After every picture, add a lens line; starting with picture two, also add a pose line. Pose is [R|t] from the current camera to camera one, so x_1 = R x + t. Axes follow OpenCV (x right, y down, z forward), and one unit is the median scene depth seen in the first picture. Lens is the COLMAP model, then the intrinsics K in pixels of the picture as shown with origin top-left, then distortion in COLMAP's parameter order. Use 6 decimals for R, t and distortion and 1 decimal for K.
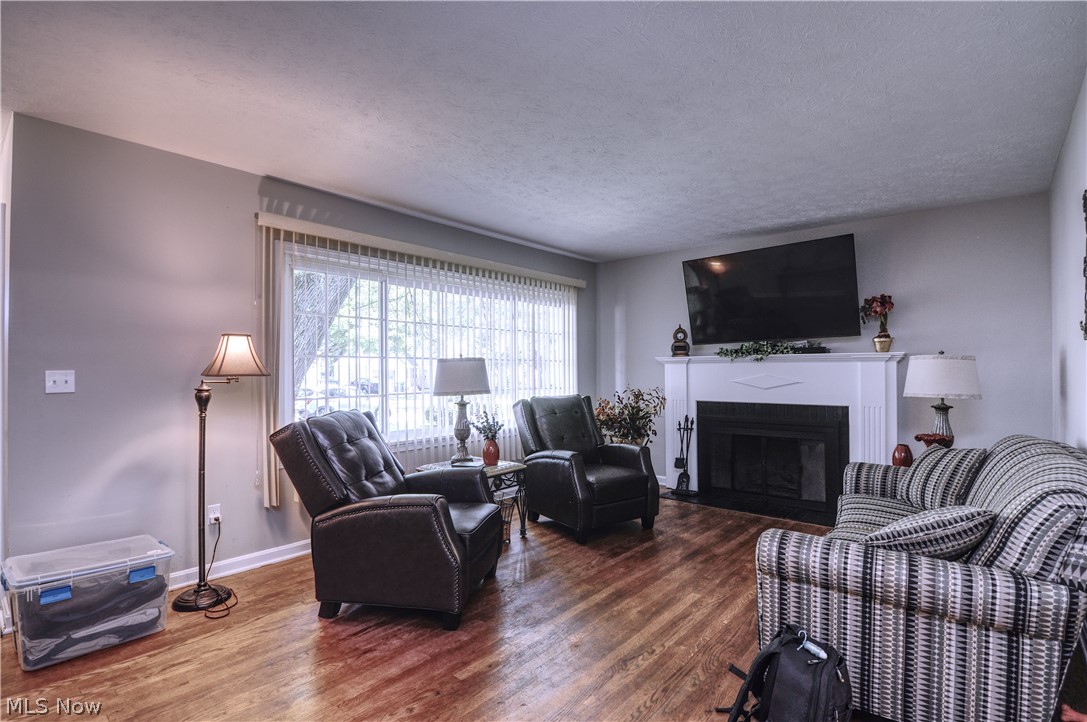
lens RADIAL K [[521.8, 0, 546.4], [0, 521.8, 365.6], [0, 0, 1]] dist [-0.001616, -0.012989]
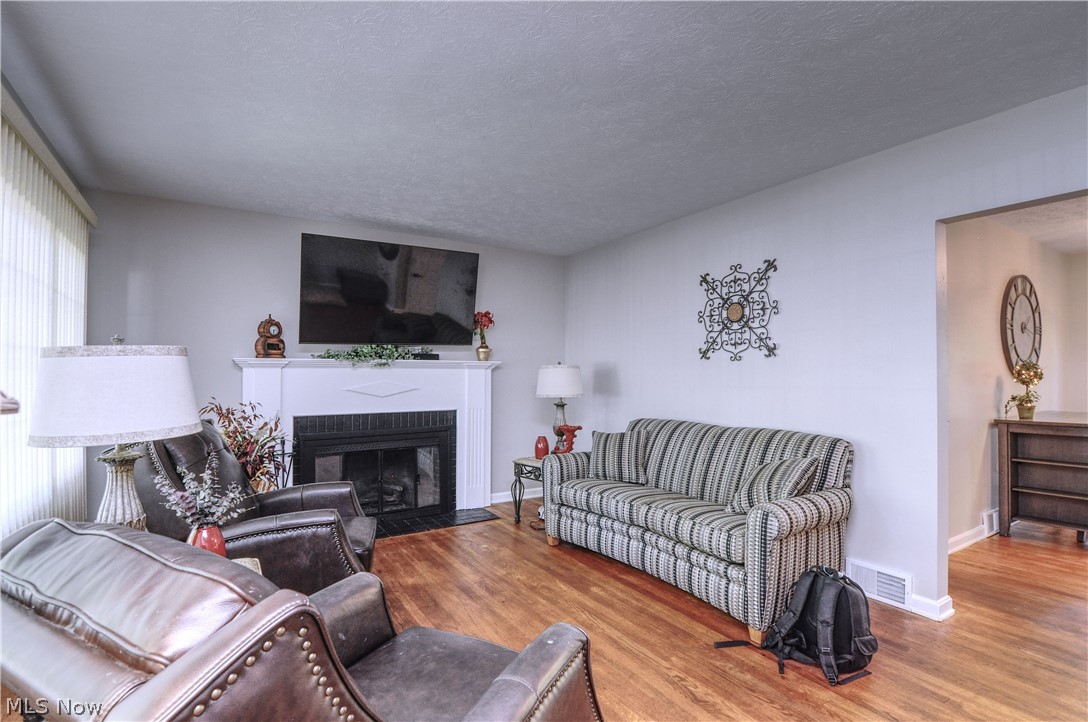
lens RADIAL K [[522.3, 0, 546.9], [0, 522.3, 365.6], [0, 0, 1]] dist [-0.001616, -0.012989]
pose [[0.297328, 0.020480, 0.954556, -0.406162], [-0.008603, 0.999787, -0.018771, 0.004802], [-0.954737, -0.002631, 0.297441, 0.501862]]
